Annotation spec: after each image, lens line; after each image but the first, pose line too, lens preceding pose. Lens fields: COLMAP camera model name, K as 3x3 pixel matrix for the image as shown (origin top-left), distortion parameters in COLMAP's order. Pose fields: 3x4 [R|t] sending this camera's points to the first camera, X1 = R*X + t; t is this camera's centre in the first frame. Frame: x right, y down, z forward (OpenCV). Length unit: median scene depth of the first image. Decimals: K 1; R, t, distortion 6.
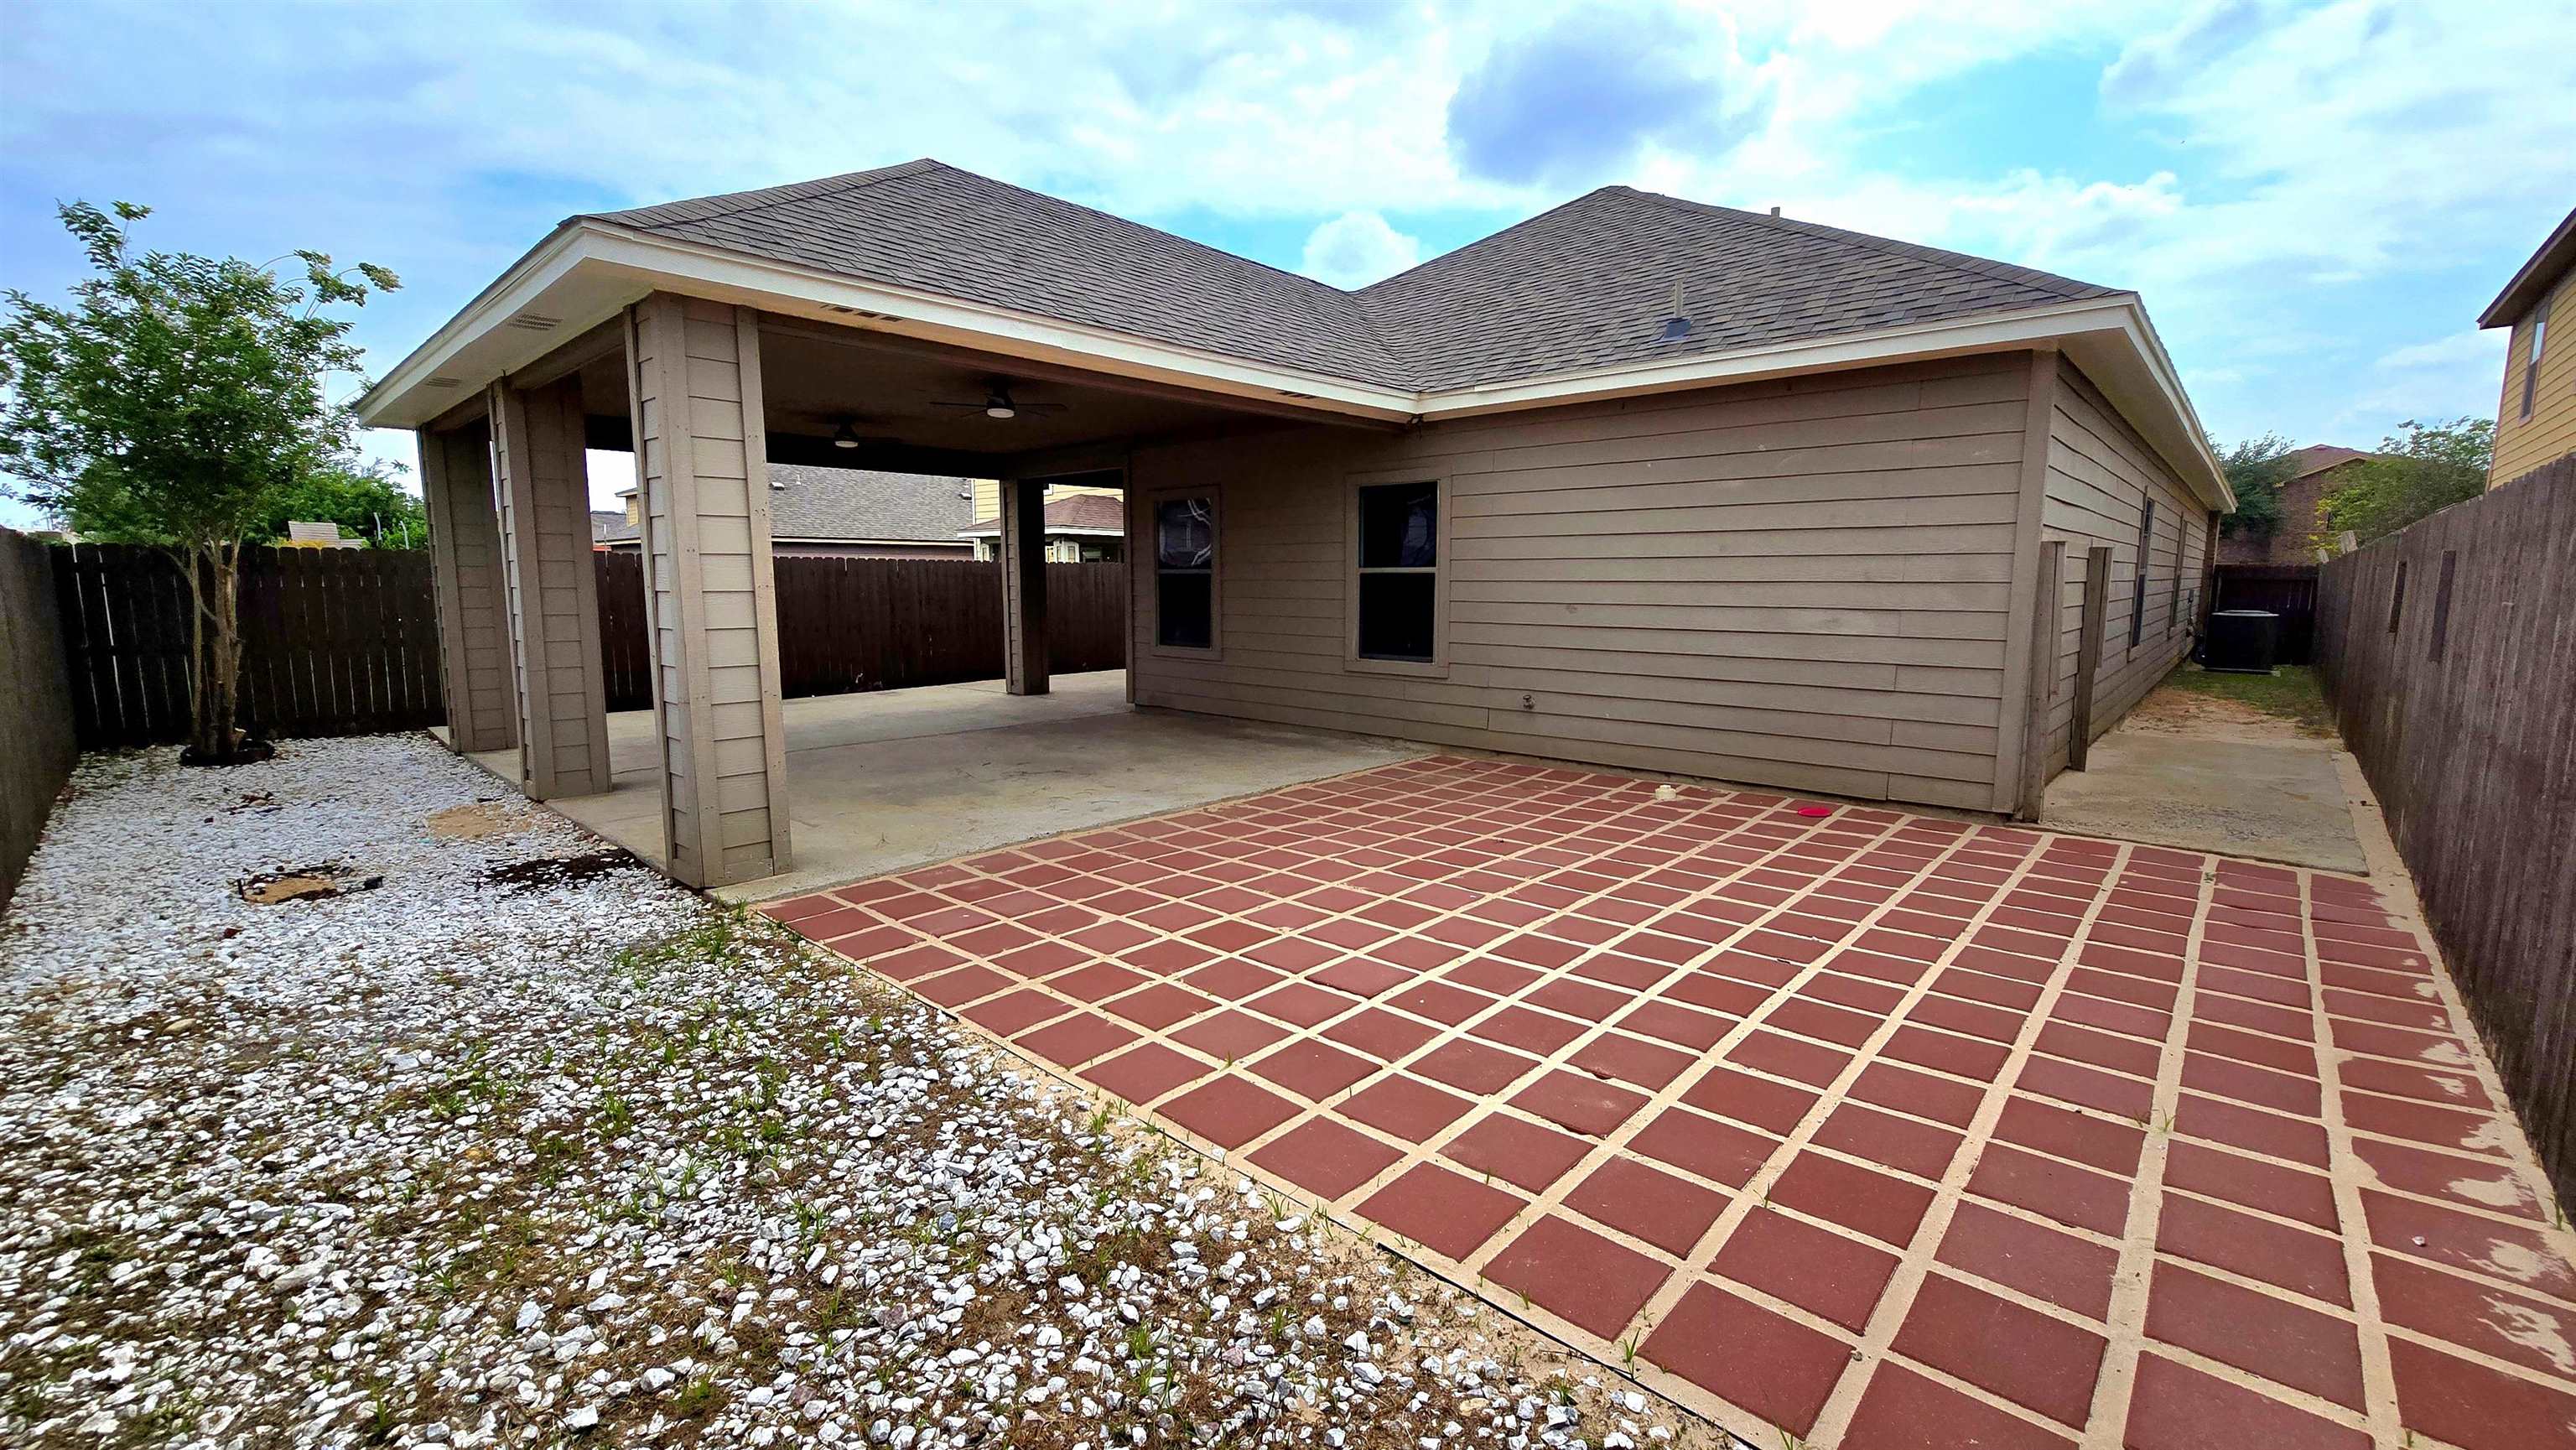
lens RADIAL K [[1055.0, 0, 1281.8], [0, 1055.0, 721.5], [0, 0, 1]] dist [-0.006011, 0.000190]
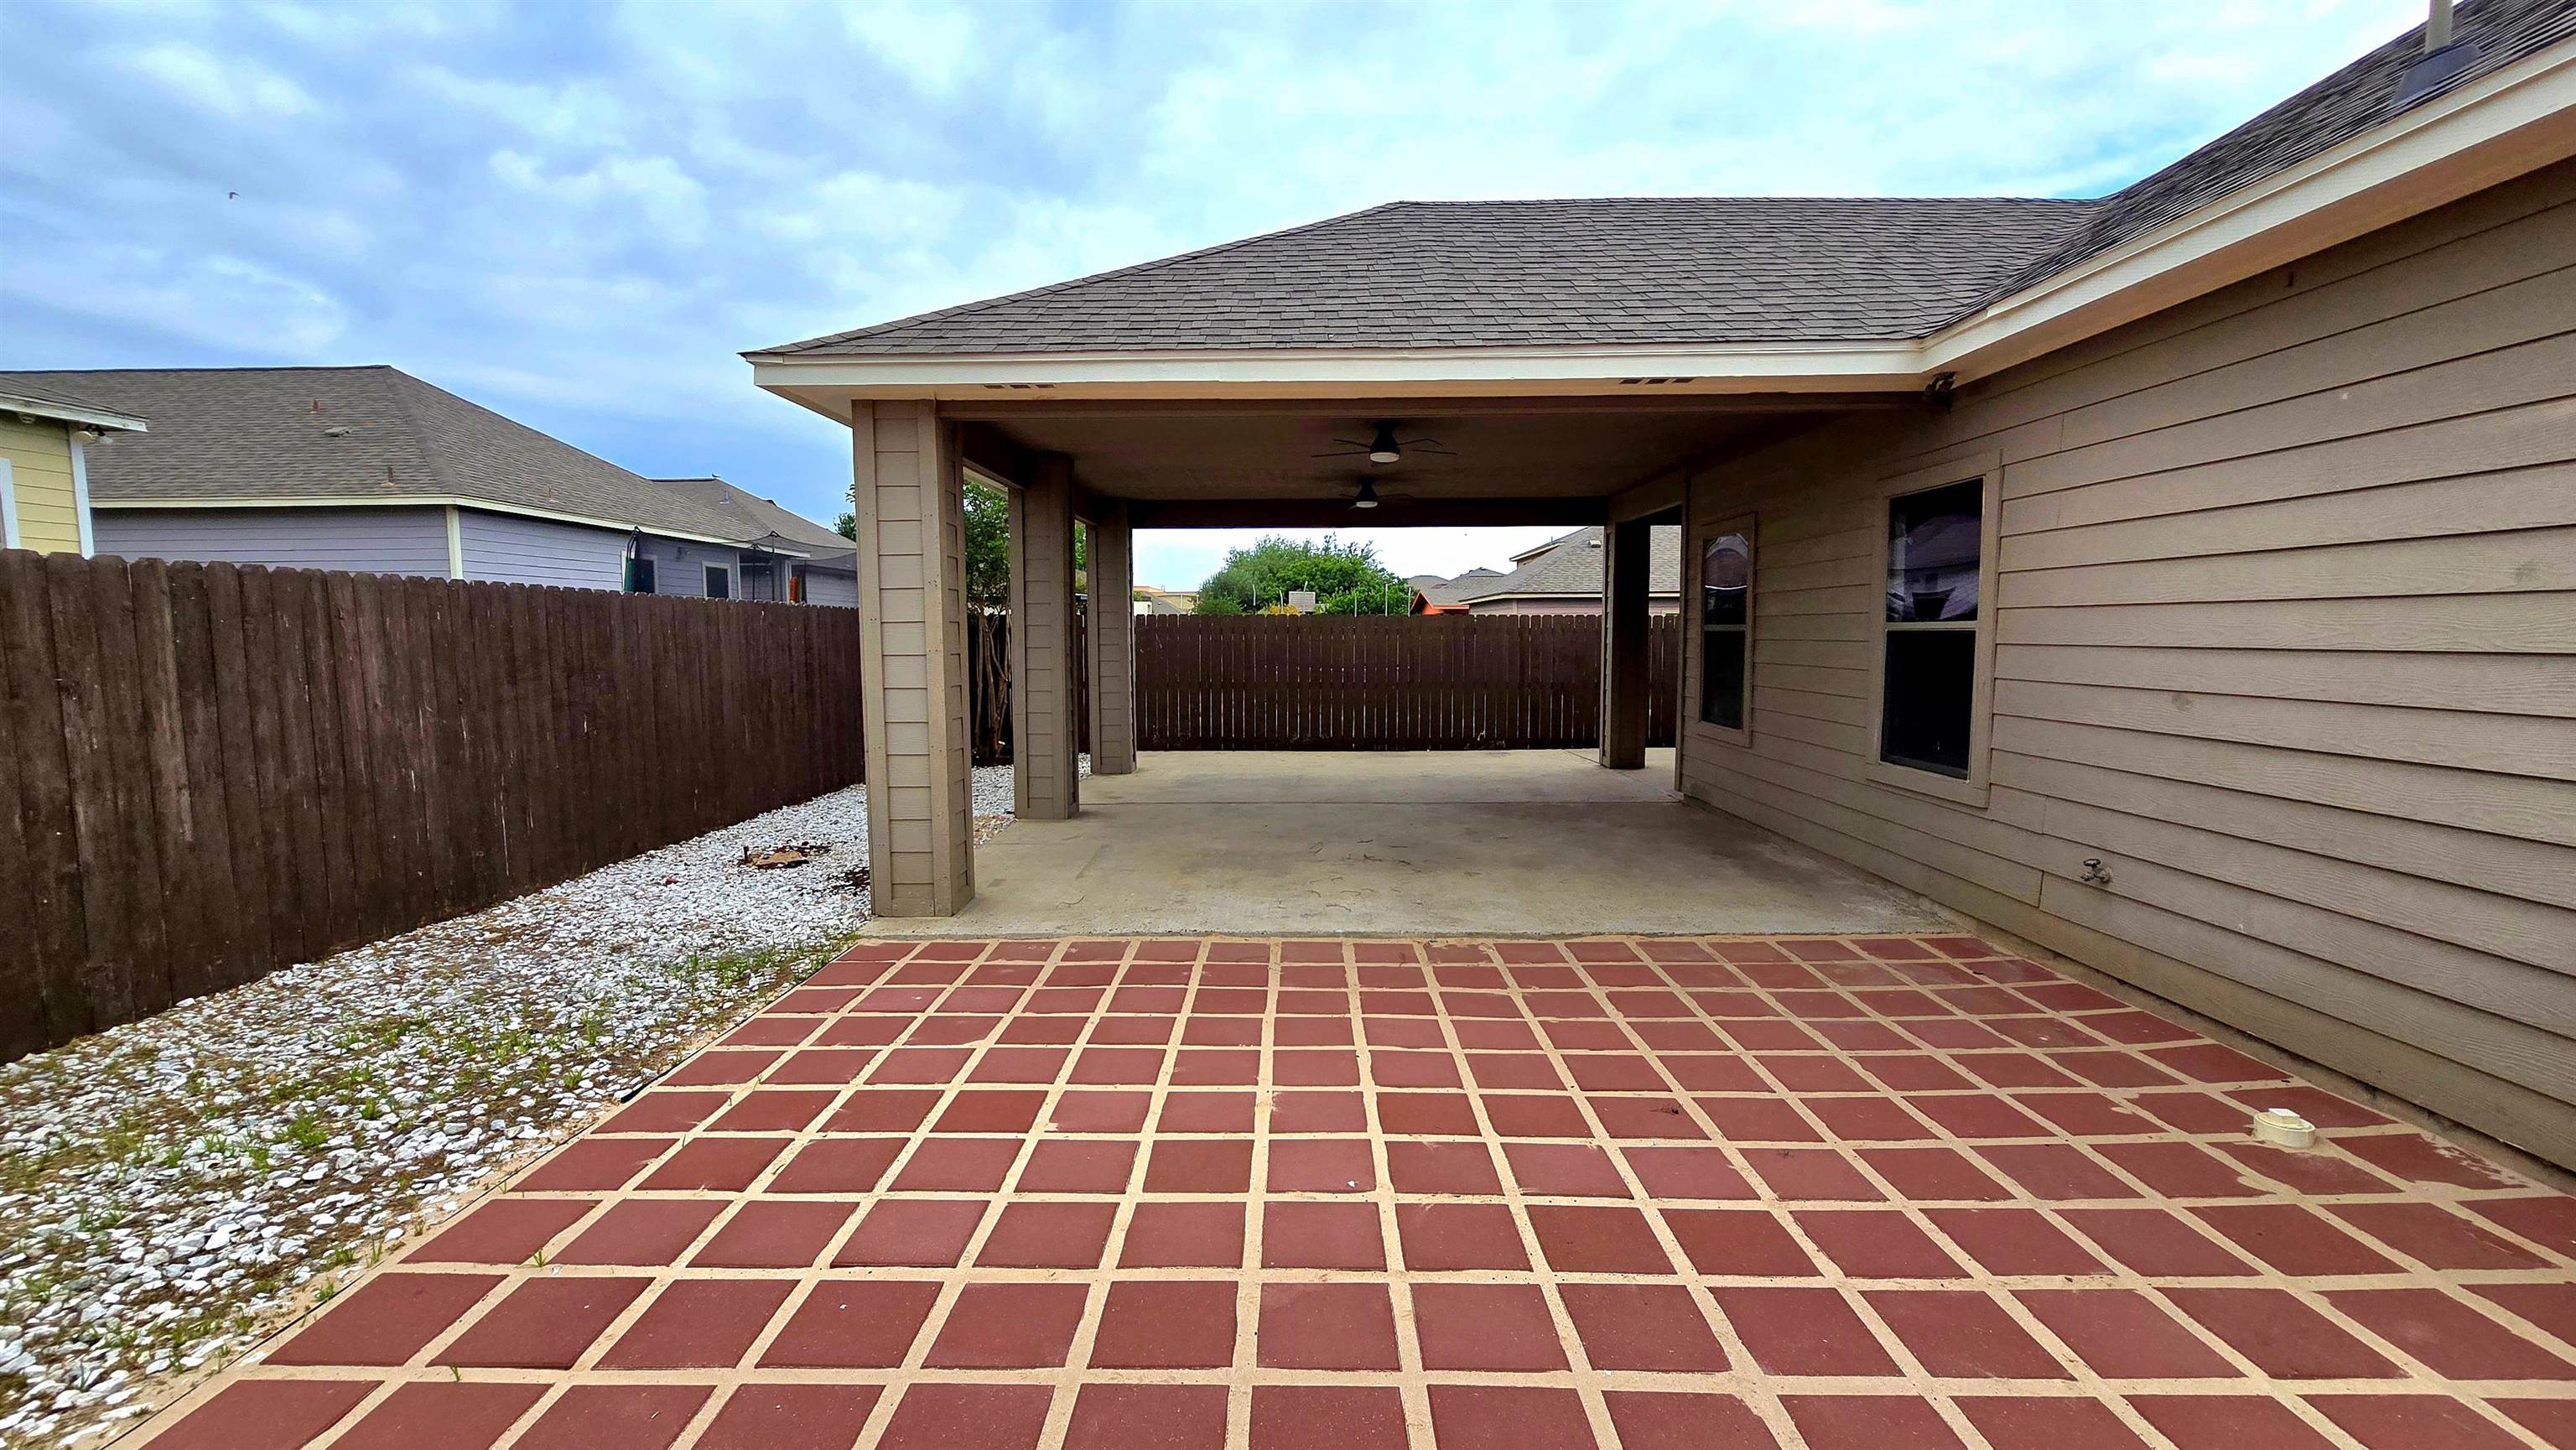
lens RADIAL K [[1055.0, 0, 1282.6], [0, 1055.0, 719.0], [0, 0, 1]] dist [-0.006011, 0.000190]
pose [[0.670949, 0.058645, -0.739181, 0.539584], [-0.096626, 0.995282, -0.008743, -0.079113], [0.735181, 0.077290, 0.673451, 0.517854]]
